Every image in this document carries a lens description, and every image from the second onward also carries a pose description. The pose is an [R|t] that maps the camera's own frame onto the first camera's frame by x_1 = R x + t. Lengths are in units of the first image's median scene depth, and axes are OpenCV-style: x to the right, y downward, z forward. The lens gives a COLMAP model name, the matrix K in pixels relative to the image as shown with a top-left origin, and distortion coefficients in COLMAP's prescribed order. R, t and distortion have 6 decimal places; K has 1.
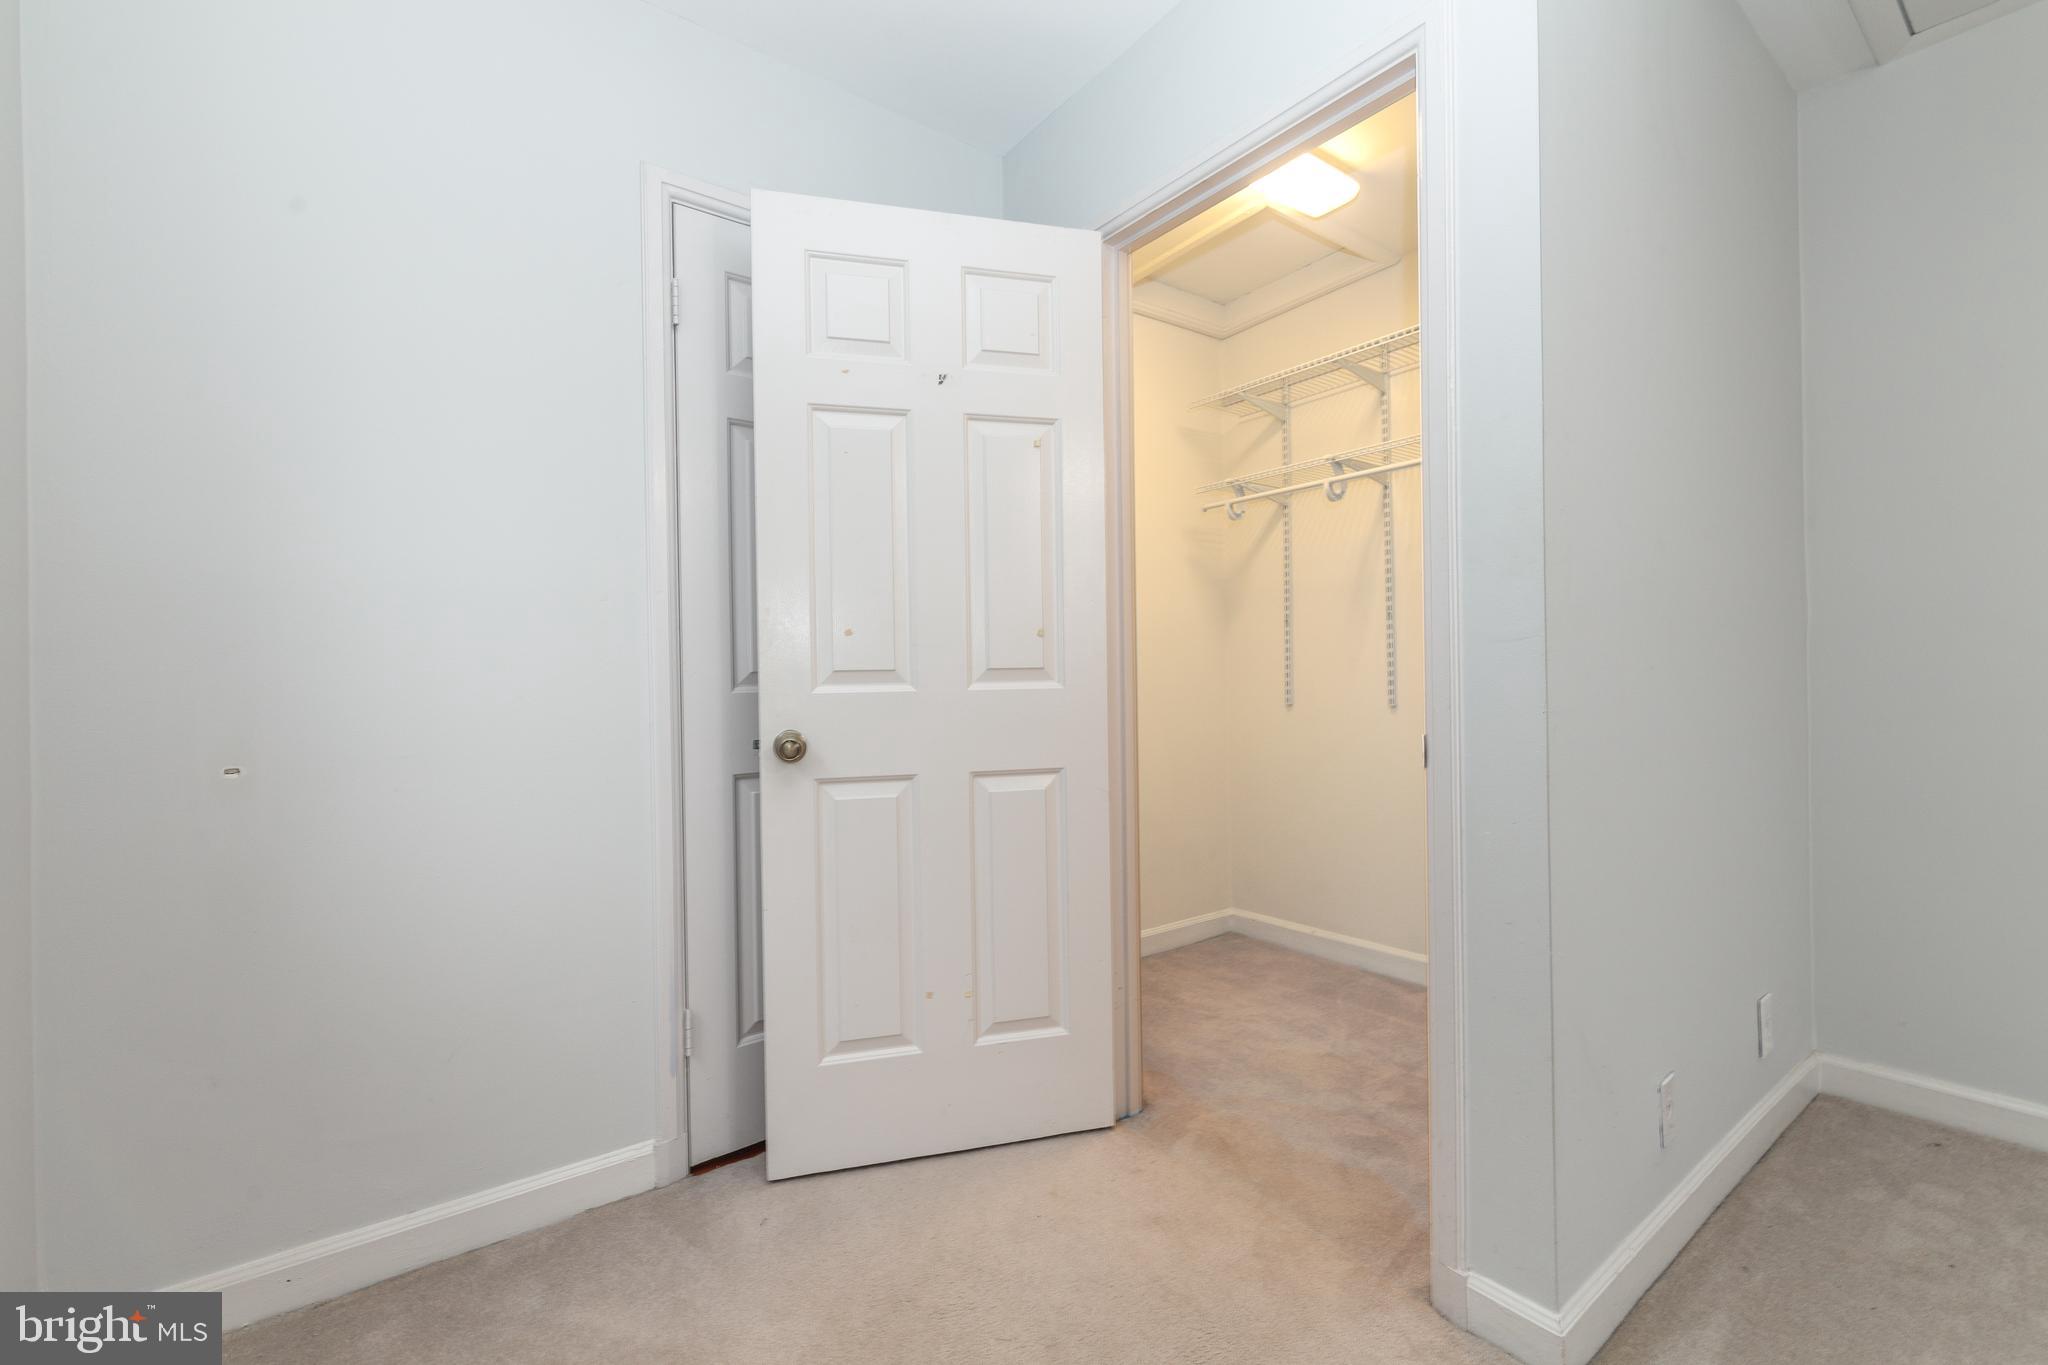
lens RADIAL K [[868.1, 0, 1038.5], [0, 868.1, 677.6], [0, 0, 1]] dist [-0.000168, -0.014604]
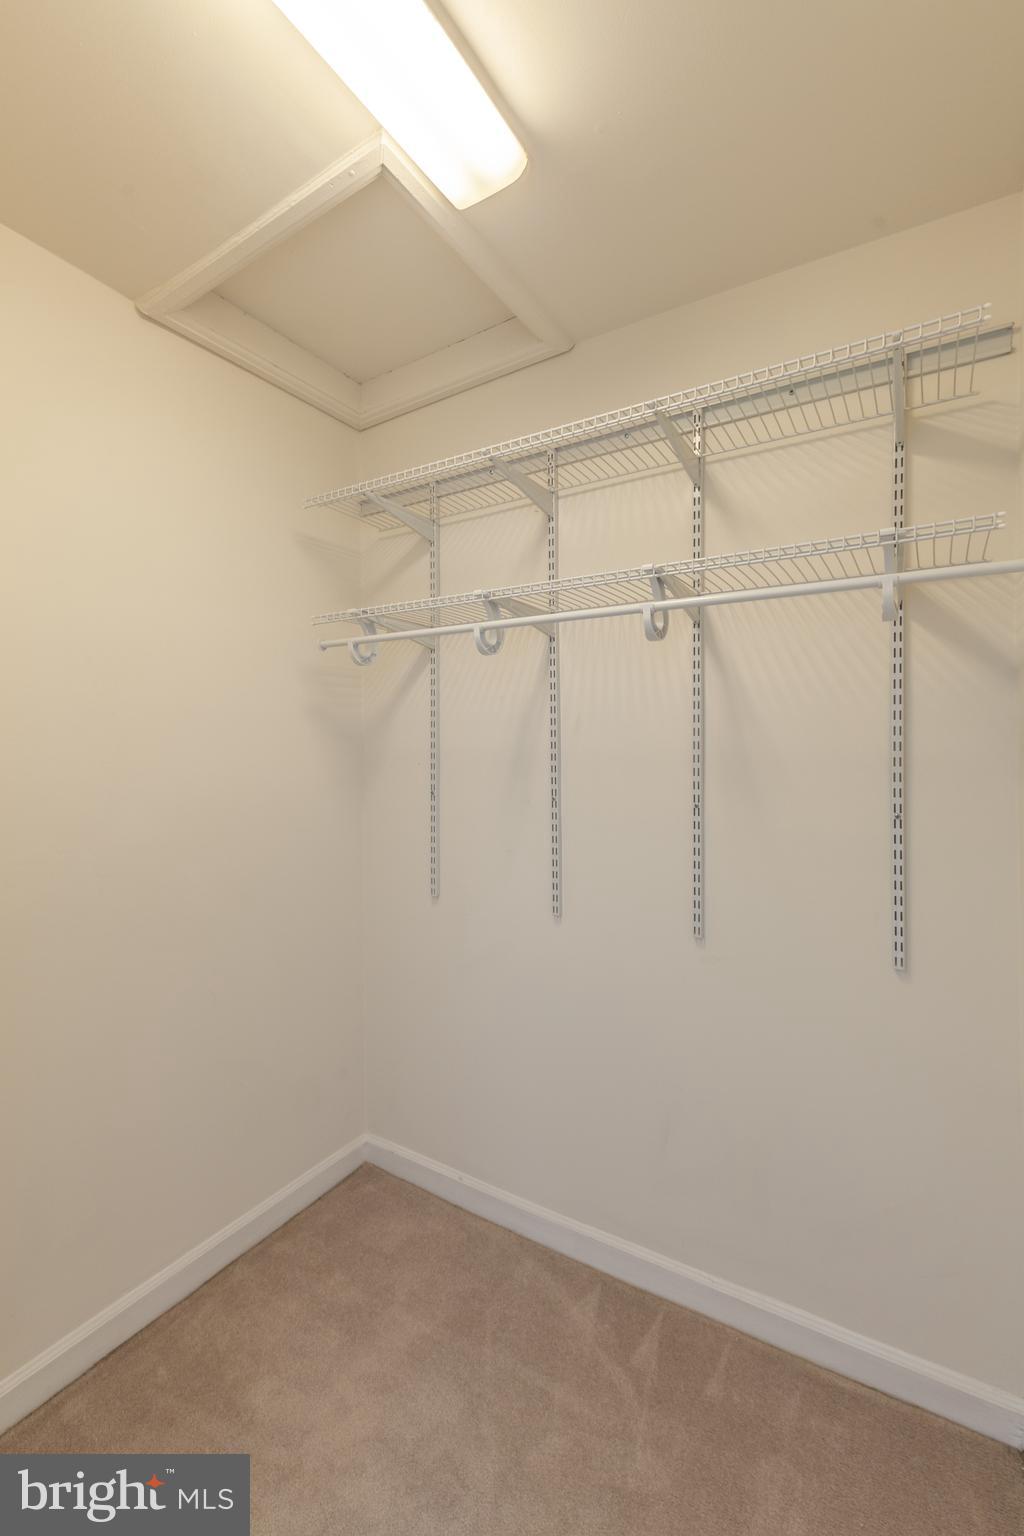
lens RADIAL K [[644.5, 0, 539.2], [0, 644.5, 740.8], [0, 0, 1]] dist [0.009265, -0.000387]
pose [[0.927450, 0.012612, 0.373735, 0.167285], [-0.010149, 0.999912, -0.008557, -0.117960], [-0.373810, 0.004143, 0.927496, 0.448132]]
